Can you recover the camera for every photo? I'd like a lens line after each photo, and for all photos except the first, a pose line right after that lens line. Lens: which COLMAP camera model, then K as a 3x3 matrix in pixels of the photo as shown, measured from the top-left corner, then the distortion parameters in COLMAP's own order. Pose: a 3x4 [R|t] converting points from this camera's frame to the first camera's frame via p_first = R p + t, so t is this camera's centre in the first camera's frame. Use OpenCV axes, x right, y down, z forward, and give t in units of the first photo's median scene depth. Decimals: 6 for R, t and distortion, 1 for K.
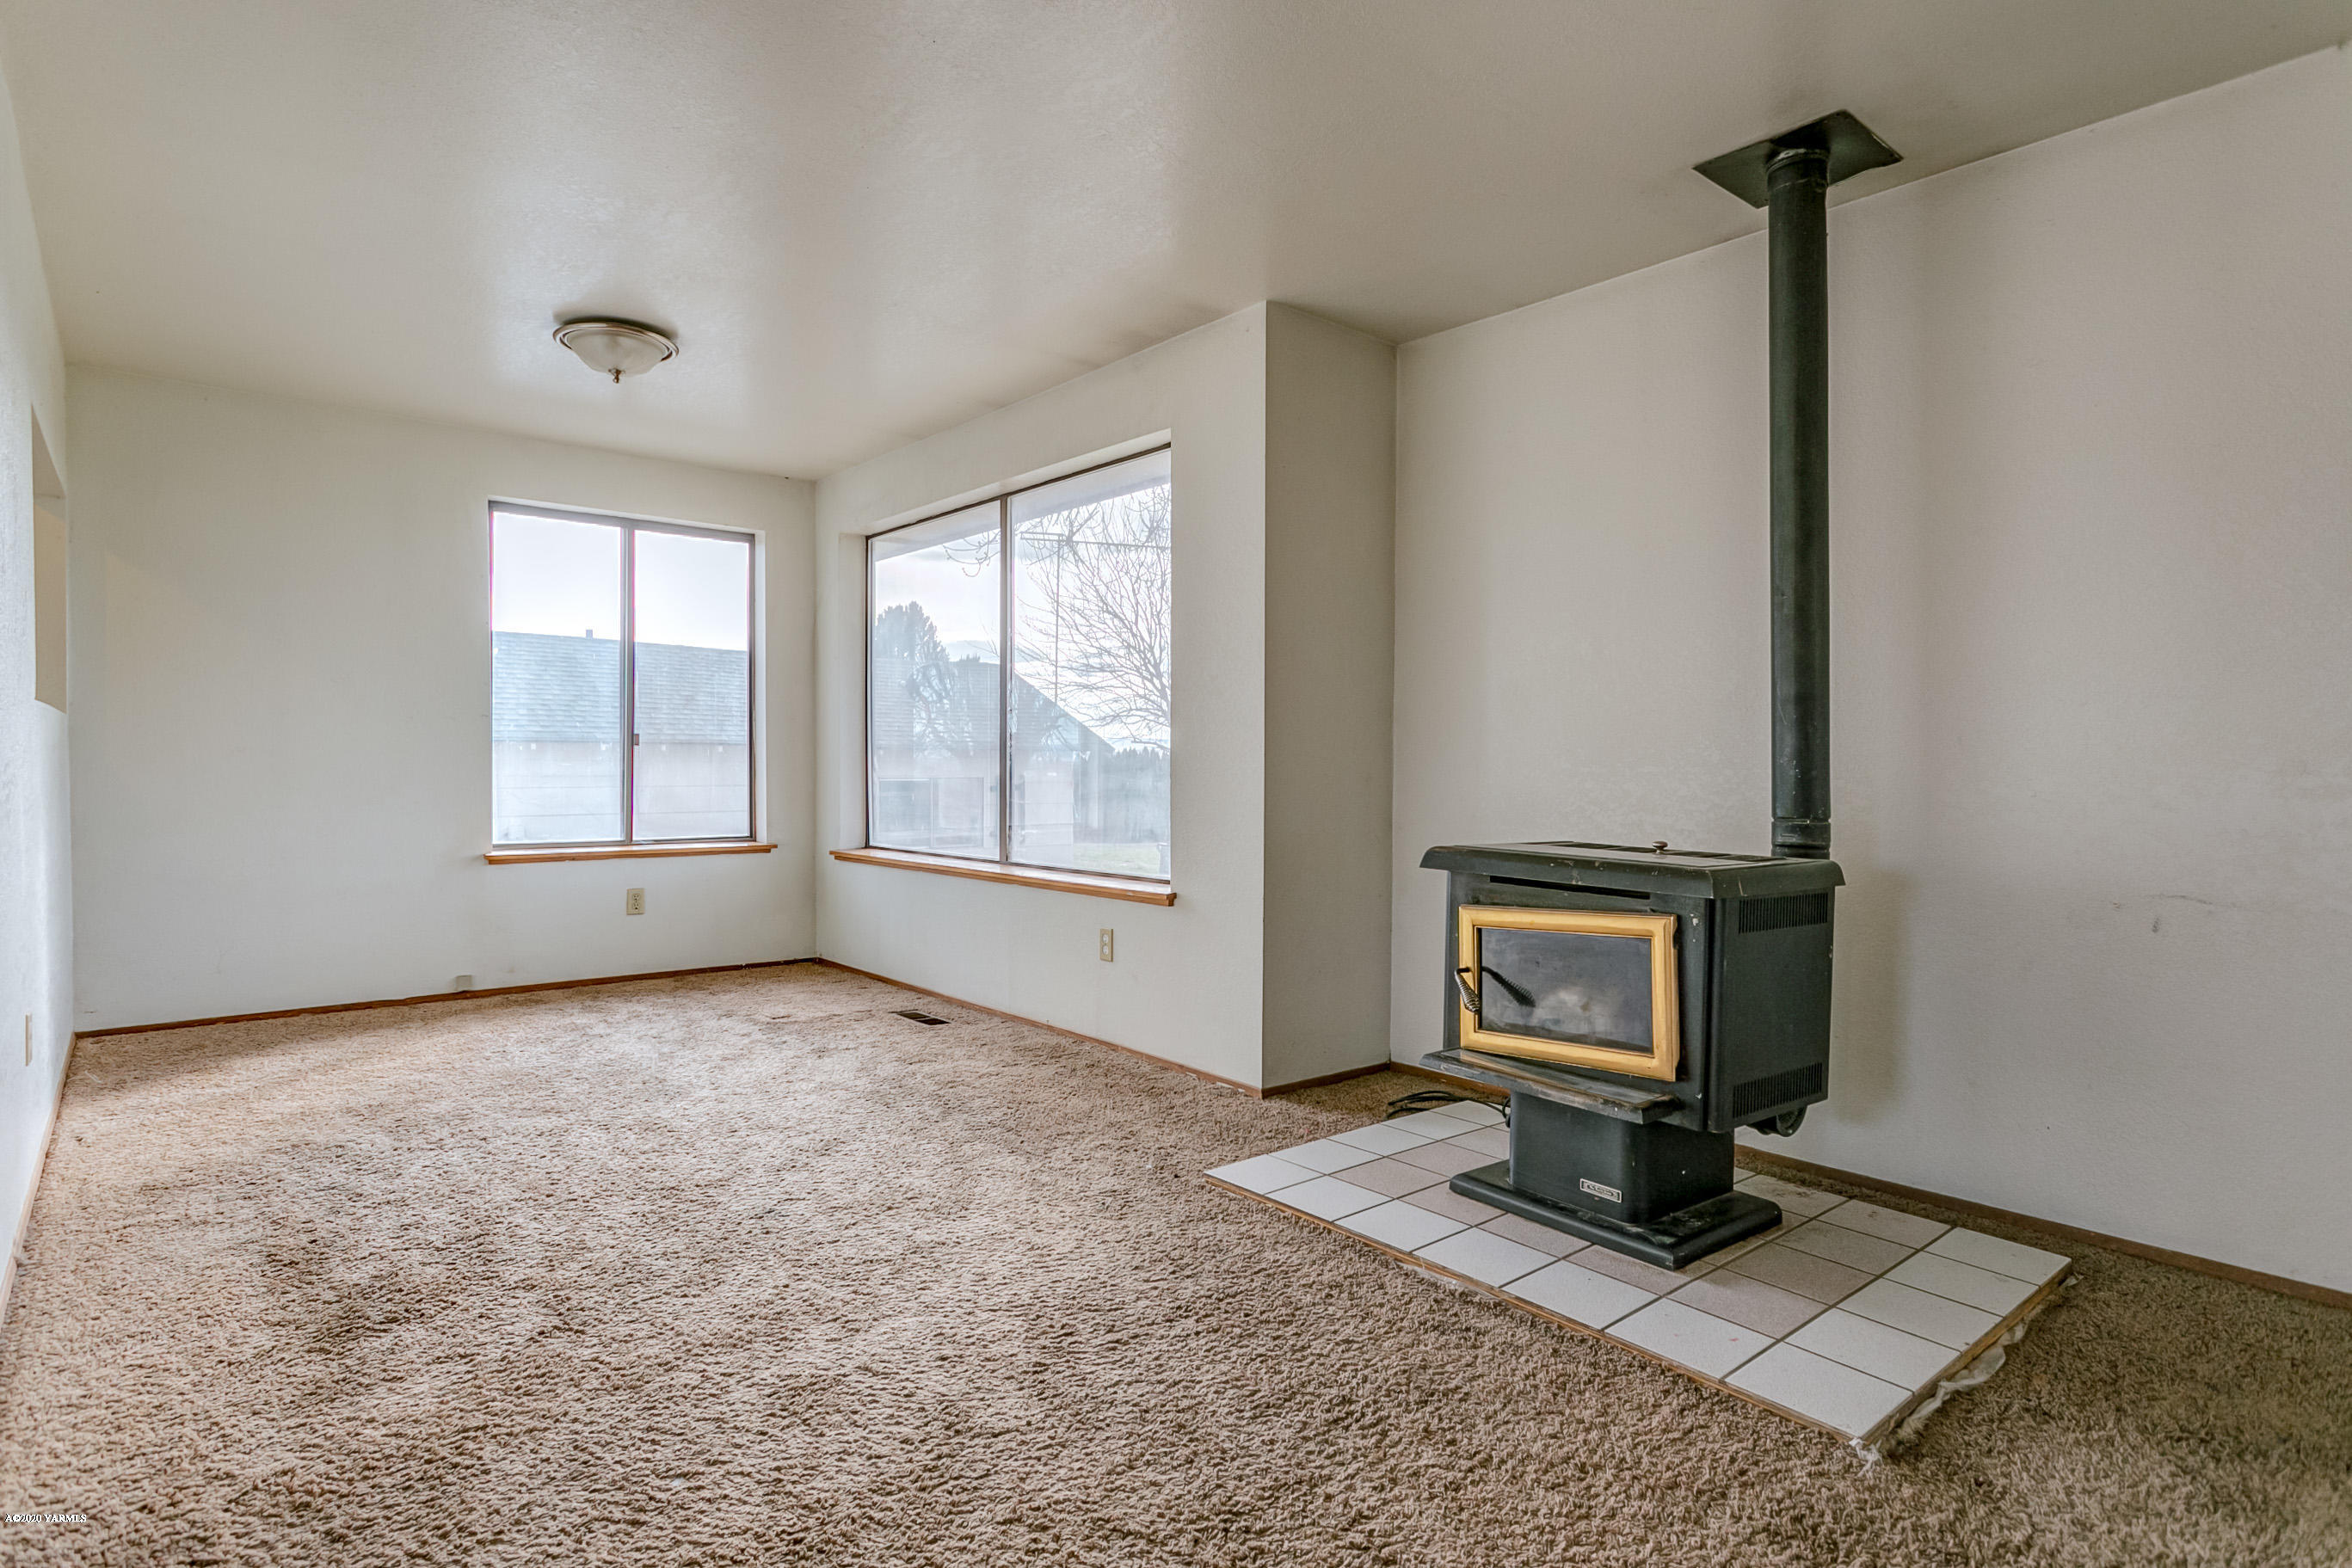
lens RADIAL K [[1211.7, 0, 1184.0], [0, 1211.7, 776.4], [0, 0, 1]] dist [0.001479, 0.000149]
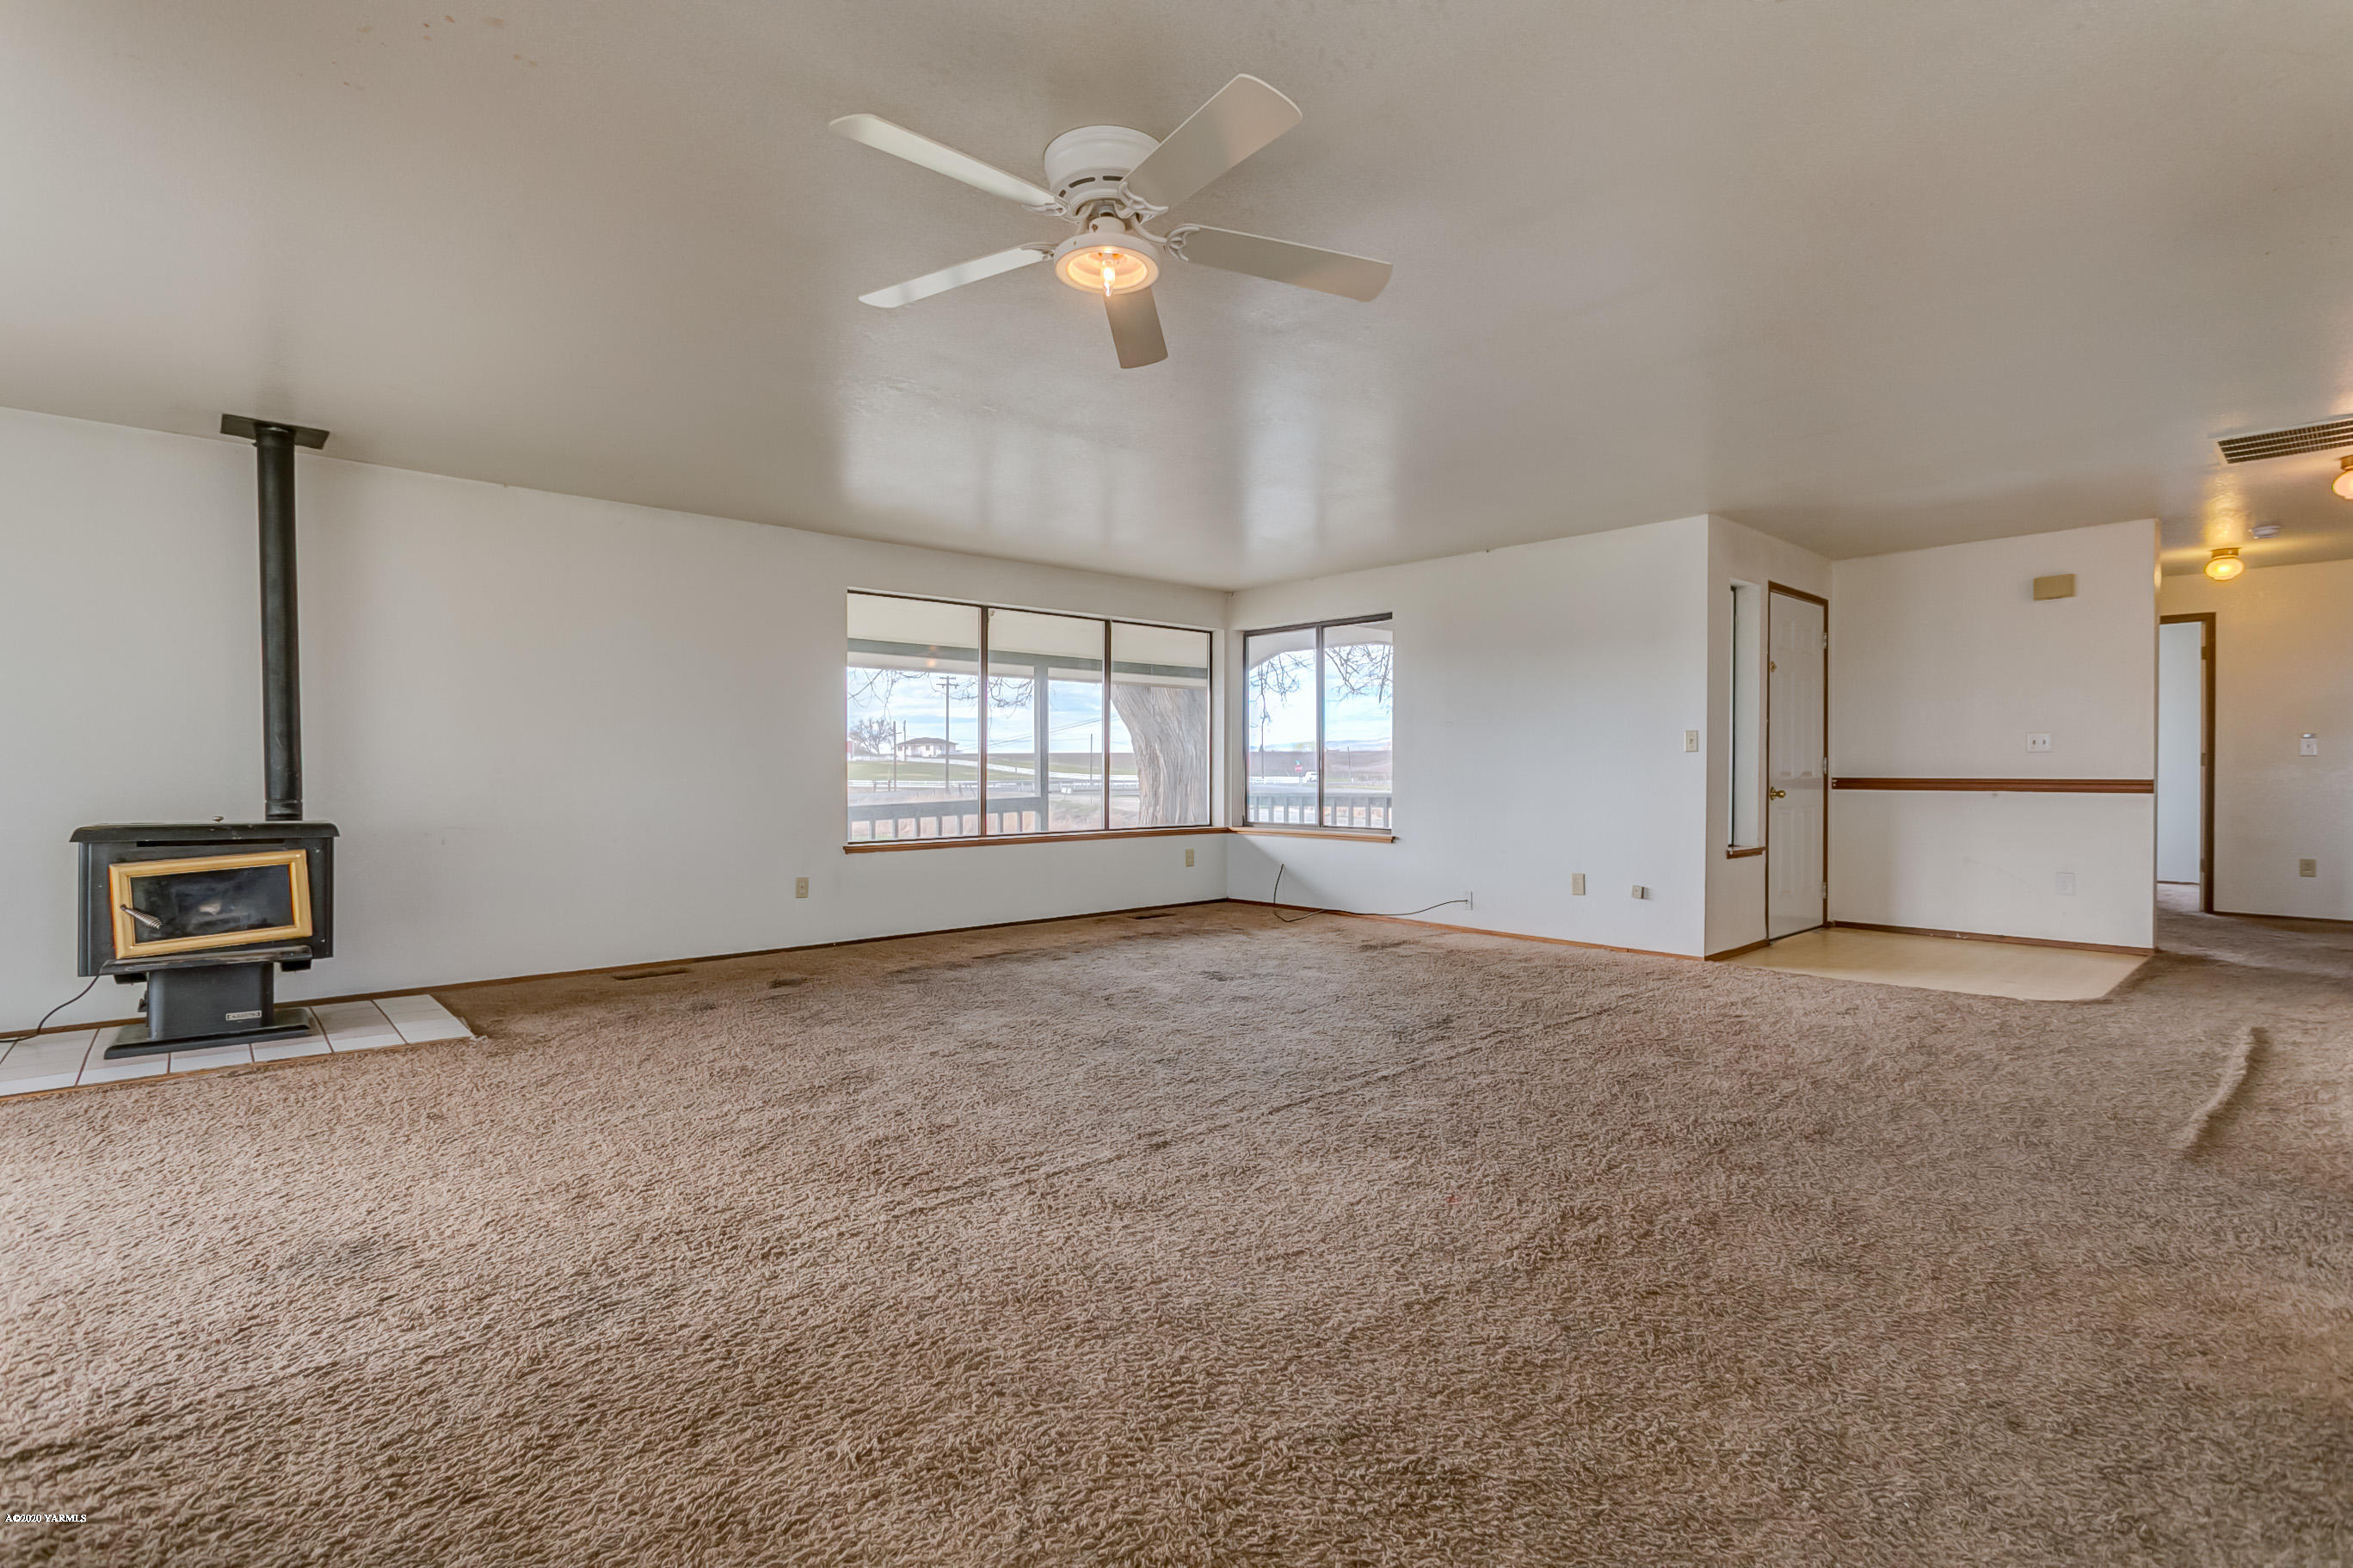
lens RADIAL K [[1137.1, 0, 1179.1], [0, 1137.1, 787.3], [0, 0, 1]] dist [-0.003138, -0.000260]
pose [[-0.048918, -0.017280, 0.998653, -0.841491], [0.015097, 0.999723, 0.018038, 0.004309], [-0.998689, 0.015959, -0.048643, -0.168306]]
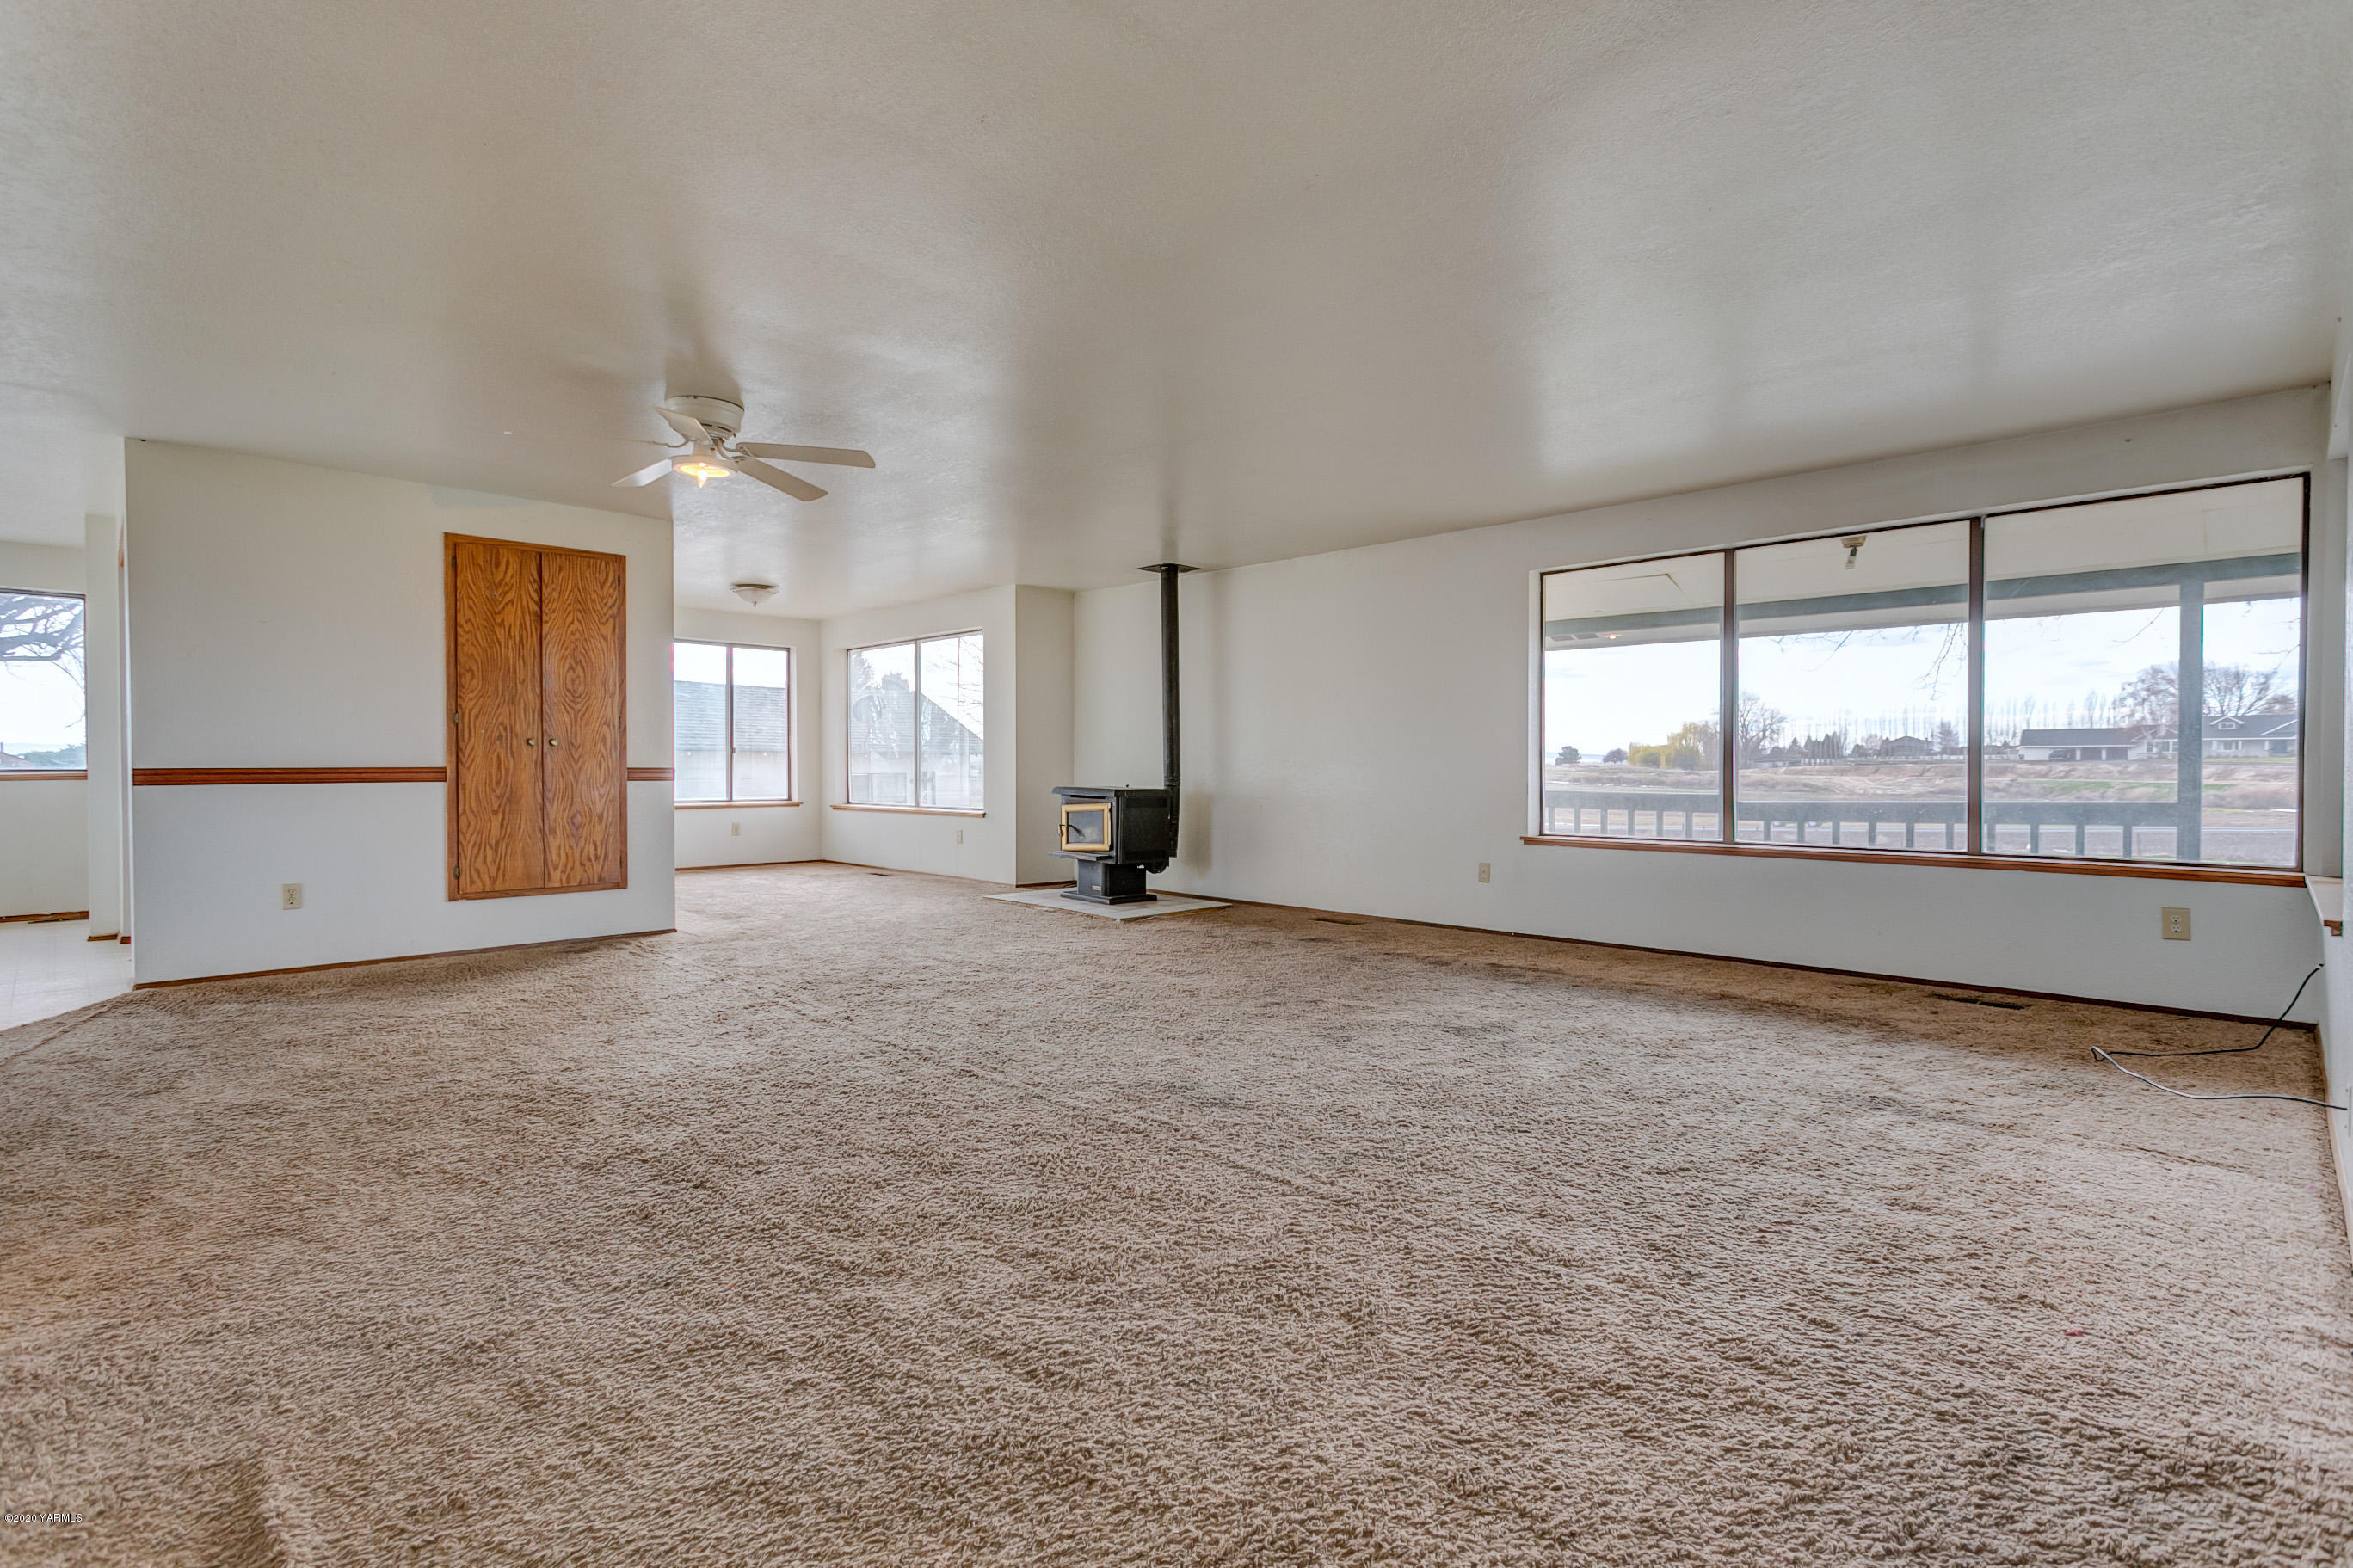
lens RADIAL K [[1137.1, 0, 1169.8], [0, 1137.1, 783.3], [0, 0, 1]] dist [-0.003138, -0.000260]
pose [[0.997843, -0.005116, 0.065452, 0.215616], [0.004777, 0.999974, 0.005336, 0.025346], [-0.065478, -0.005012, 0.997841, -1.341647]]
